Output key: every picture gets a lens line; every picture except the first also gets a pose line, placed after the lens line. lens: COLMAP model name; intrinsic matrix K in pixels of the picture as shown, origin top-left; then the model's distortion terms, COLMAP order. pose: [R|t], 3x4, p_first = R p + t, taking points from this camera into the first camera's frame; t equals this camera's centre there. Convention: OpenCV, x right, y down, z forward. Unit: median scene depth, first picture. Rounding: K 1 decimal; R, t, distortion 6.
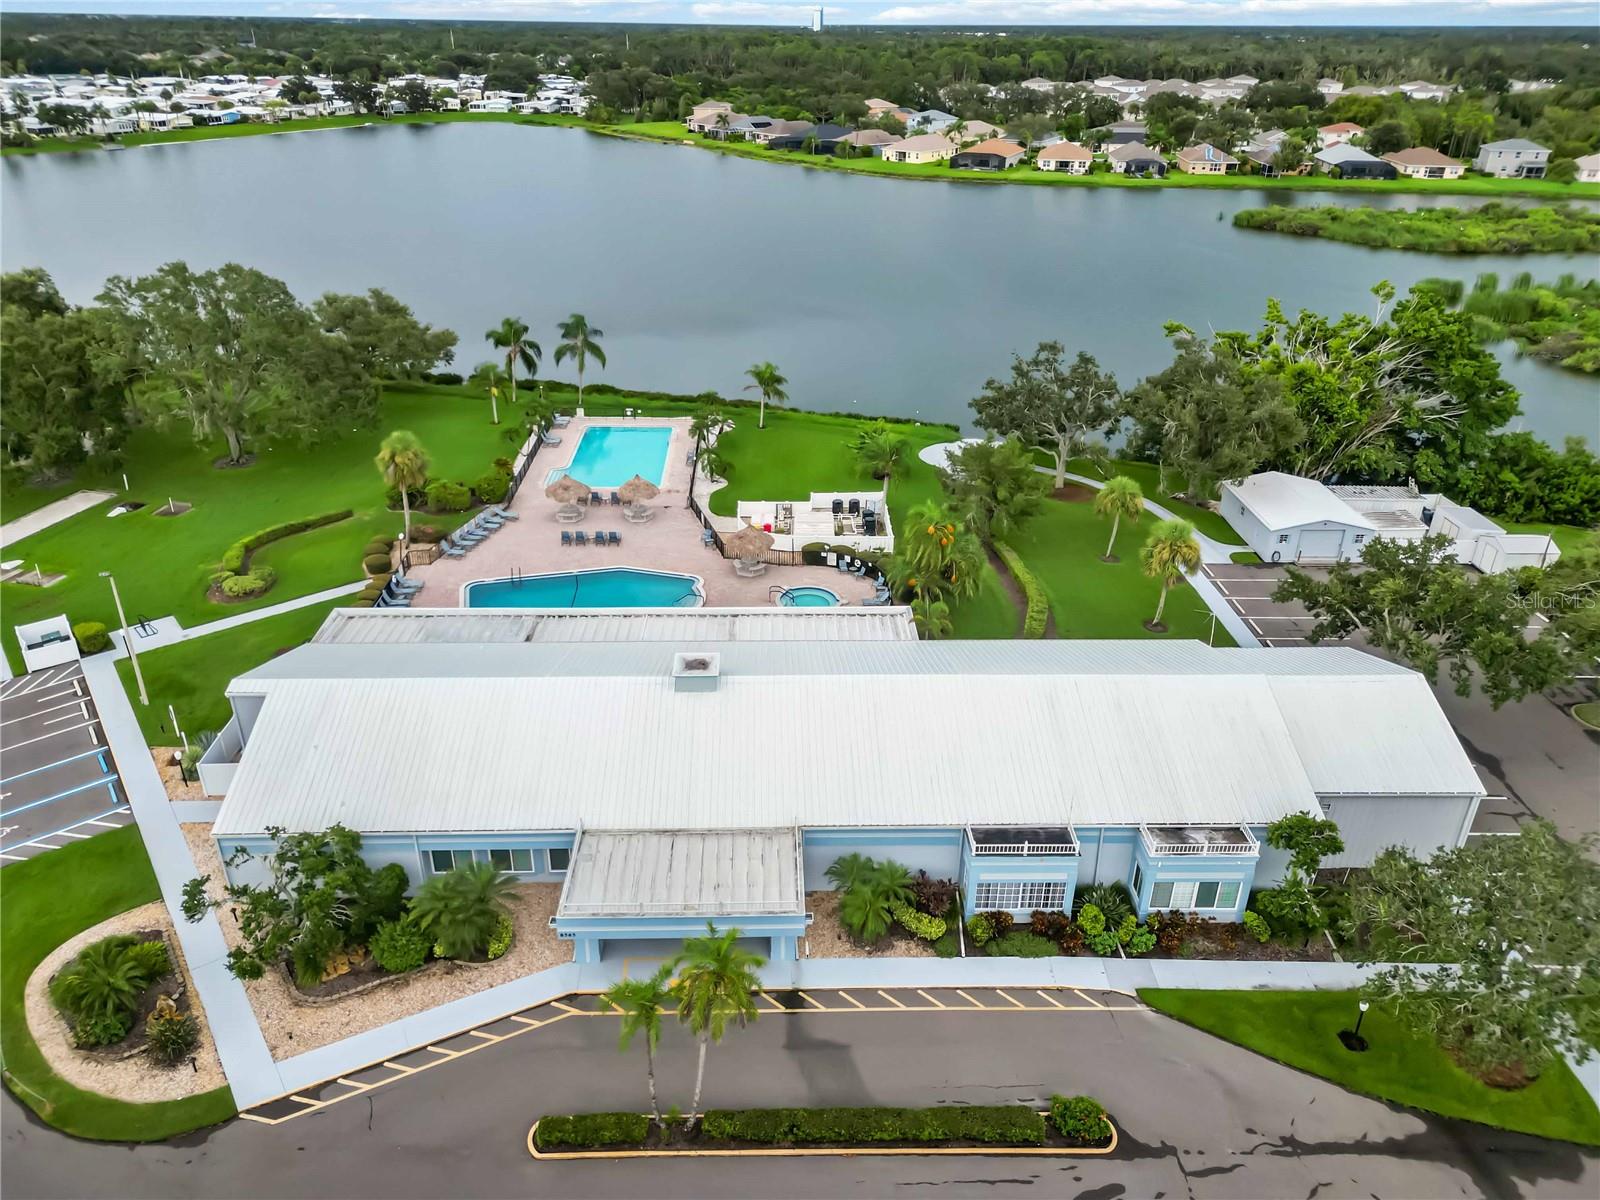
lens RADIAL K [[1119.5, 0, 789.9], [0, 1119.5, 596.6], [0, 0, 1]] dist [0.067343, -0.063246]
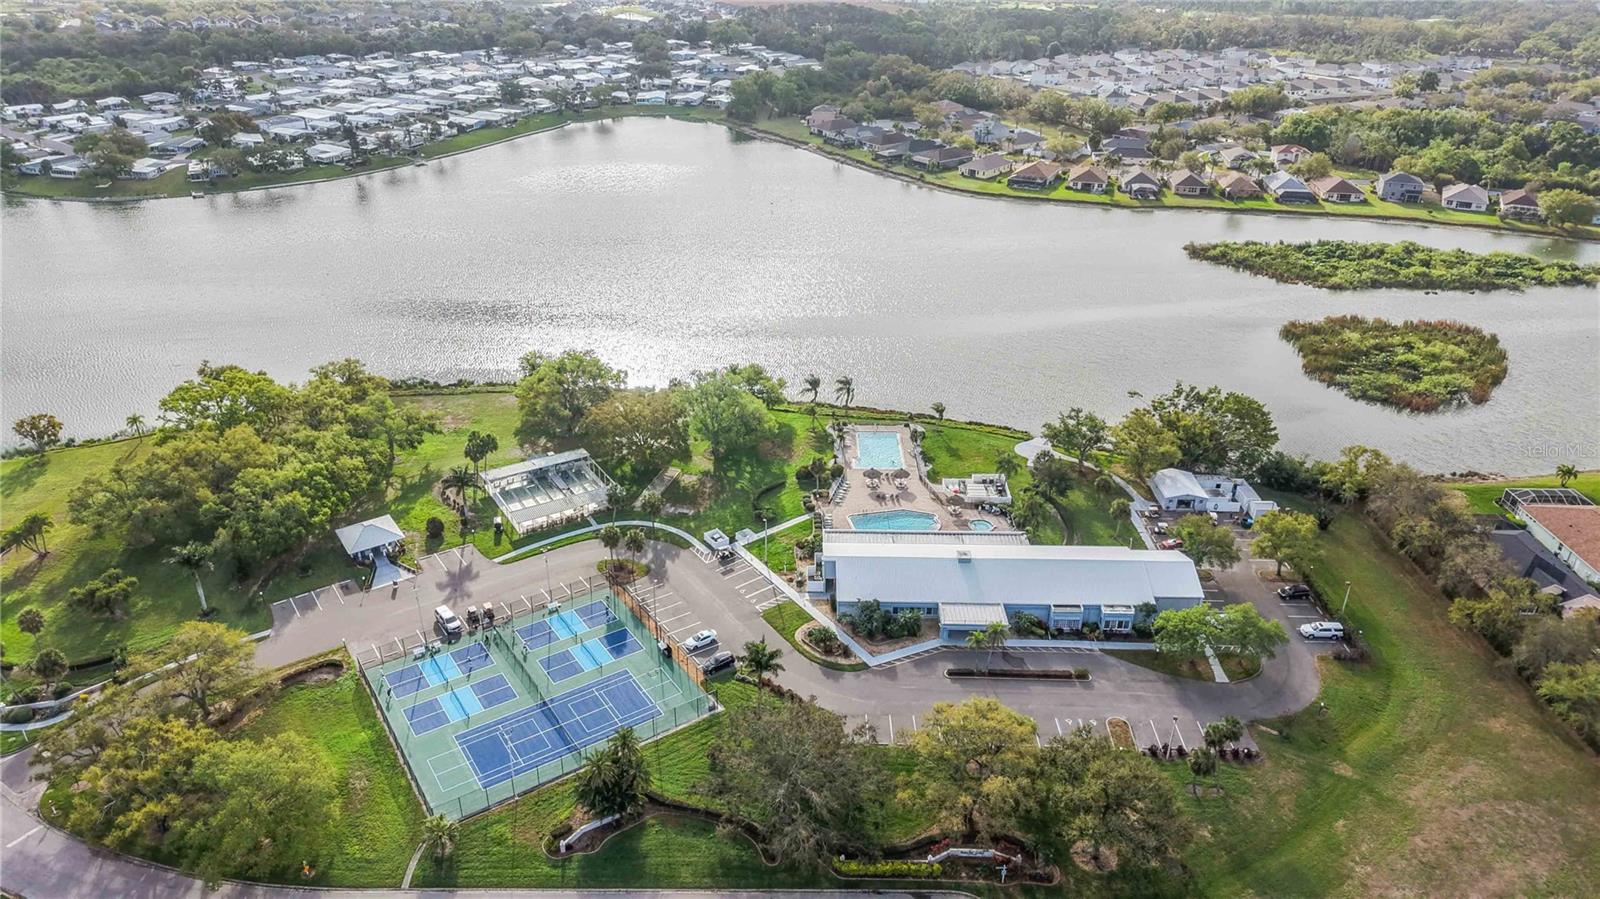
lens RADIAL K [[1079.8, 0, 793.8], [0, 1079.8, 451.0], [0, 0, 1]] dist [0.006600, -0.004048]
pose [[0.999585, 0.013405, -0.025498, -0.293612], [-0.013316, 0.999905, 0.003638, -0.142222], [0.025544, -0.003297, 0.999668, -1.237589]]
